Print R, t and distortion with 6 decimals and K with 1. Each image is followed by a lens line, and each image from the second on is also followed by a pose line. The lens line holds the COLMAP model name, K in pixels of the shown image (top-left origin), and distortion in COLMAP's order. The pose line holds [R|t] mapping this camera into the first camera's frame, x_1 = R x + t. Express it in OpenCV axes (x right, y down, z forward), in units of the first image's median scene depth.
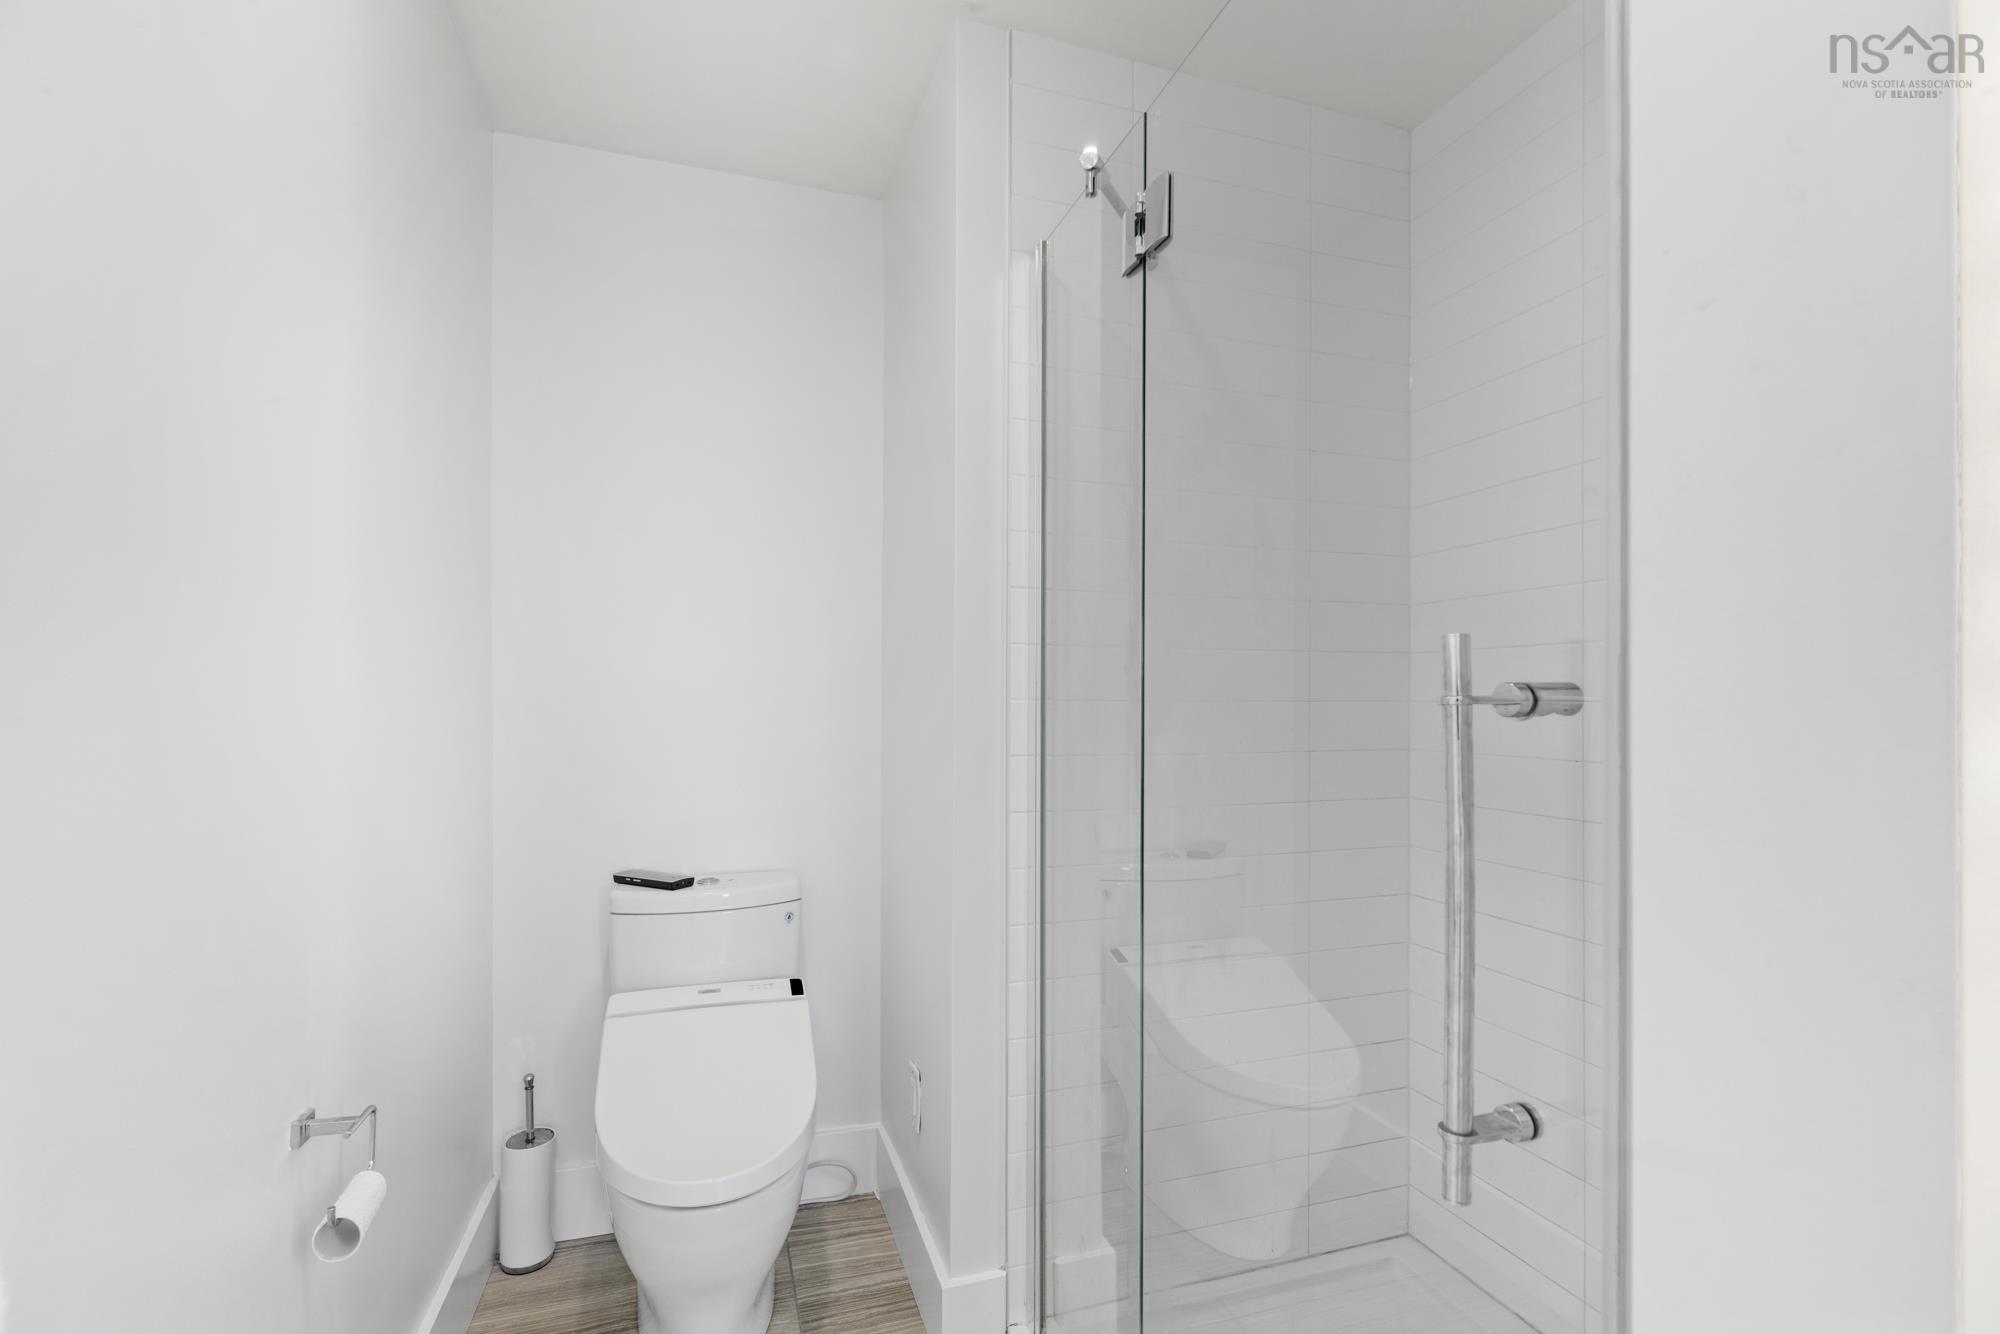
lens RADIAL K [[892.8, 0, 1000.4], [0, 892.8, 677.7], [0, 0, 1]] dist [0.007646, -0.000919]
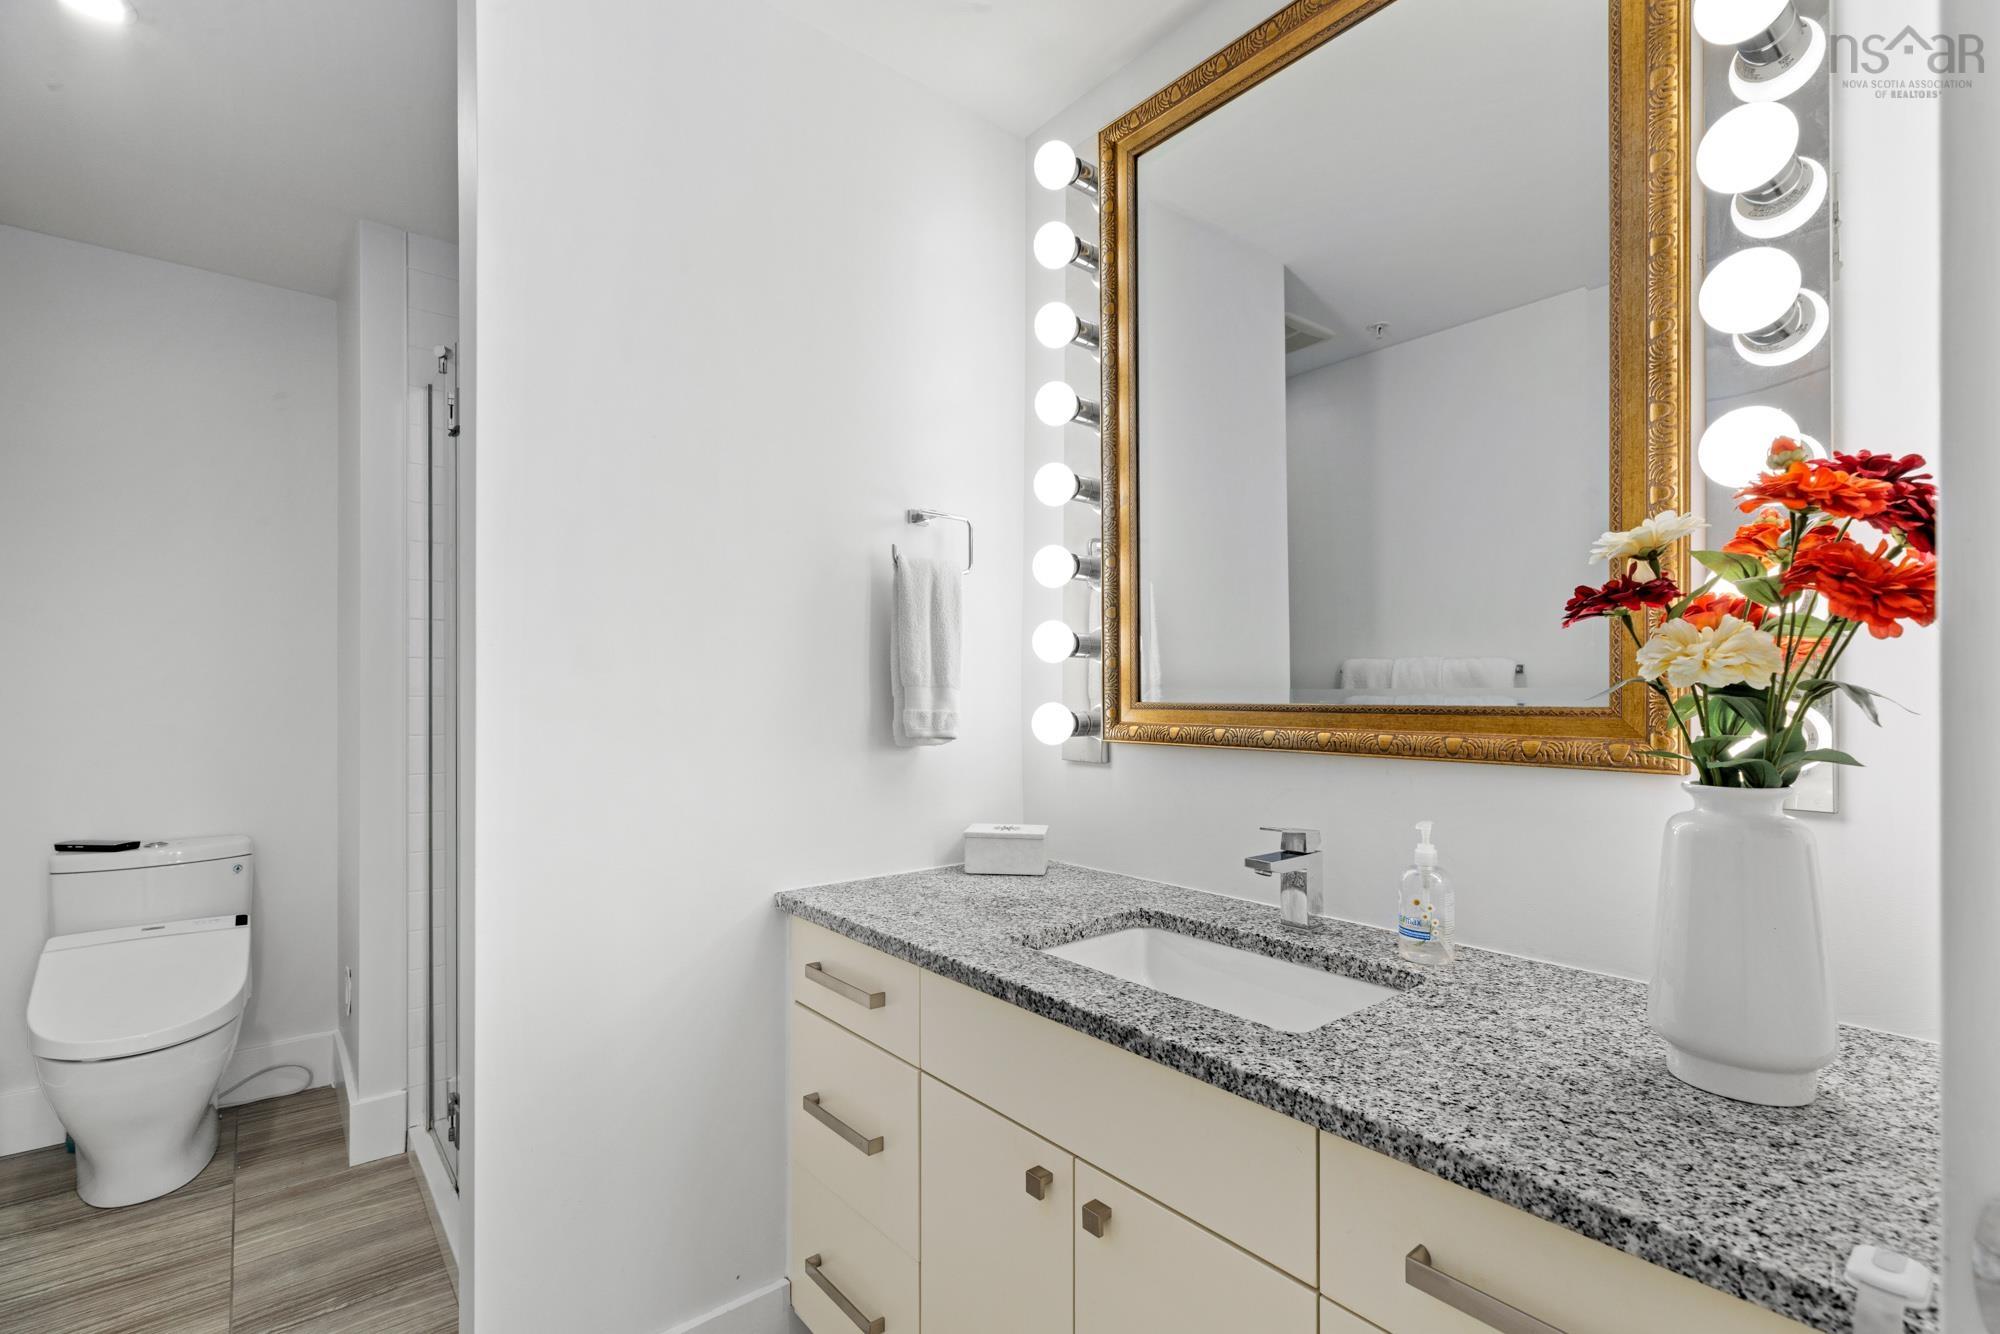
lens RADIAL K [[892.8, 0, 996.4], [0, 892.8, 678.1], [0, 0, 1]] dist [0.007646, -0.000919]
pose [[0.936305, -0.000818, 0.351187, 0.327511], [-0.002733, 0.999950, 0.009615, -0.016624], [-0.351177, -0.009962, 0.936256, -0.571362]]
